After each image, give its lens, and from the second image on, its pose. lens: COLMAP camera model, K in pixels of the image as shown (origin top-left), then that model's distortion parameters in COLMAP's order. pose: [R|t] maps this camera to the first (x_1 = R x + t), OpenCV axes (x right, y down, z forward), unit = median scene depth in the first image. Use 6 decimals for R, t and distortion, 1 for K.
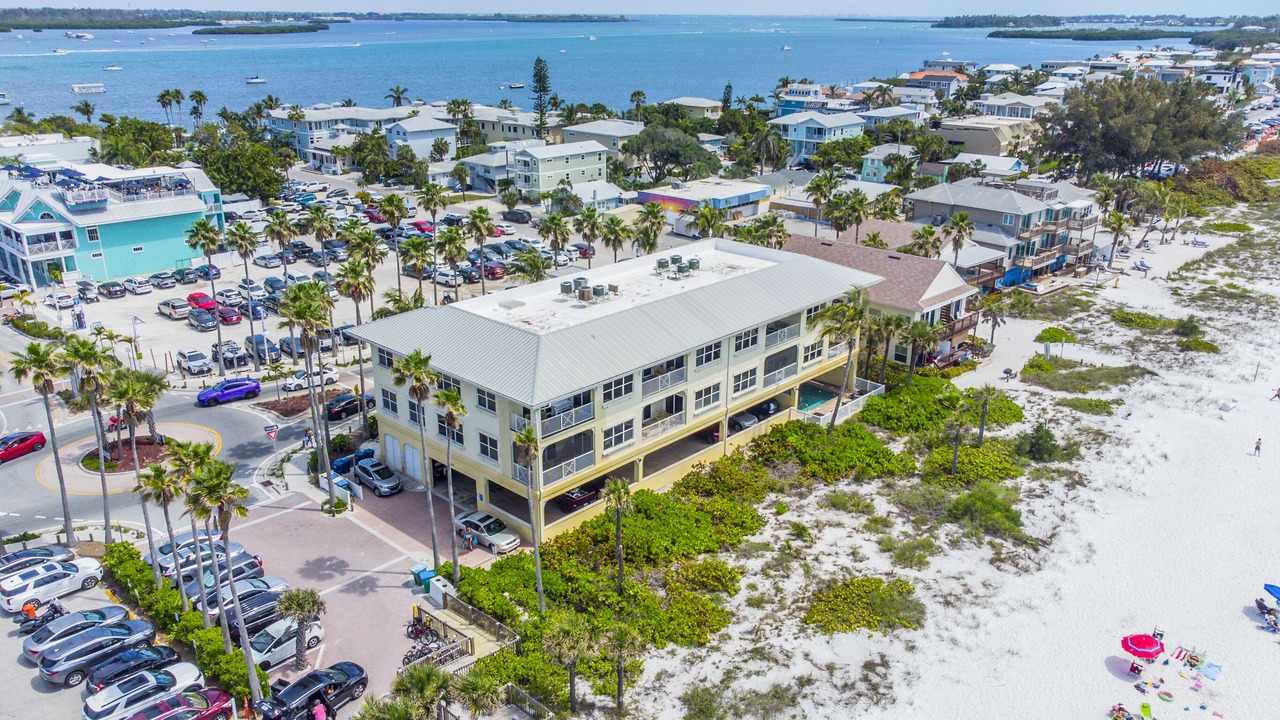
lens RADIAL K [[948.0, 0, 640.0], [0, 948.0, 360.0], [0, 0, 1]] dist [-0.002167, -0.001536]
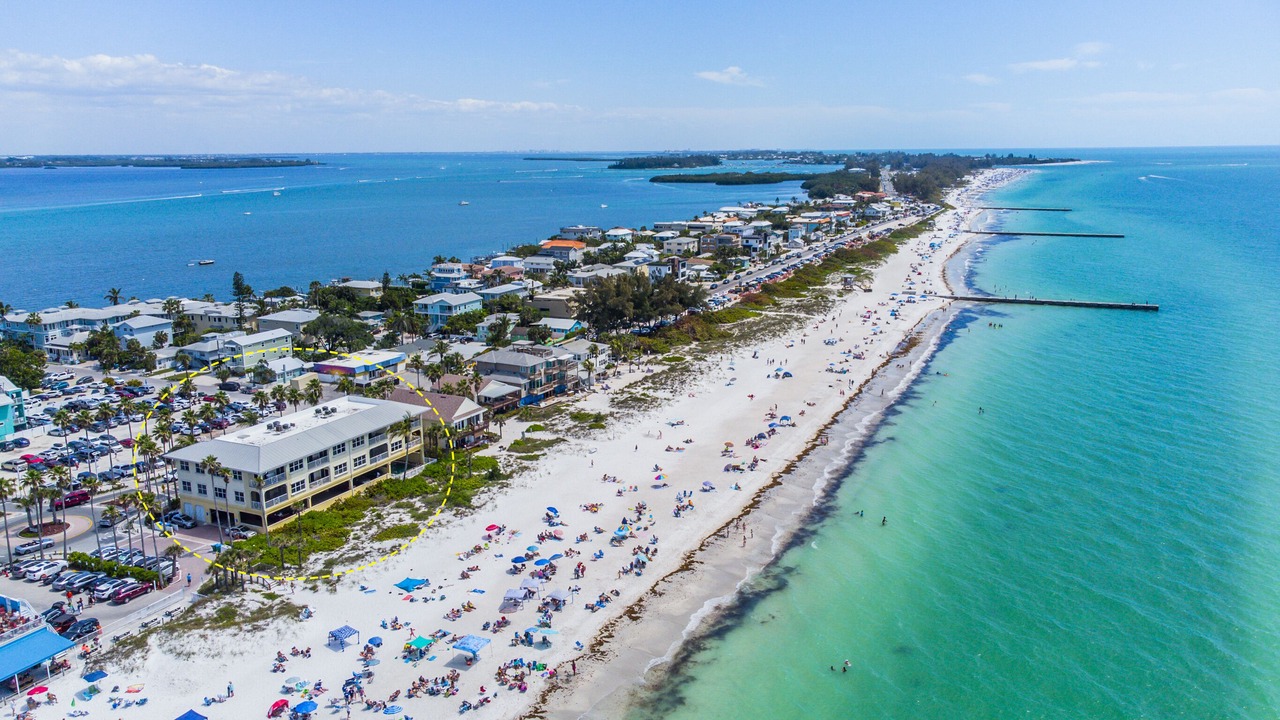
lens RADIAL K [[948.0, 0, 640.0], [0, 948.0, 360.0], [0, 0, 1]] dist [-0.002167, -0.001536]
pose [[0.951508, -0.076678, 0.297914, 0.079828], [0.116938, 0.985895, -0.119736, 0.112033], [-0.284531, 0.148767, 0.947054, -1.115010]]
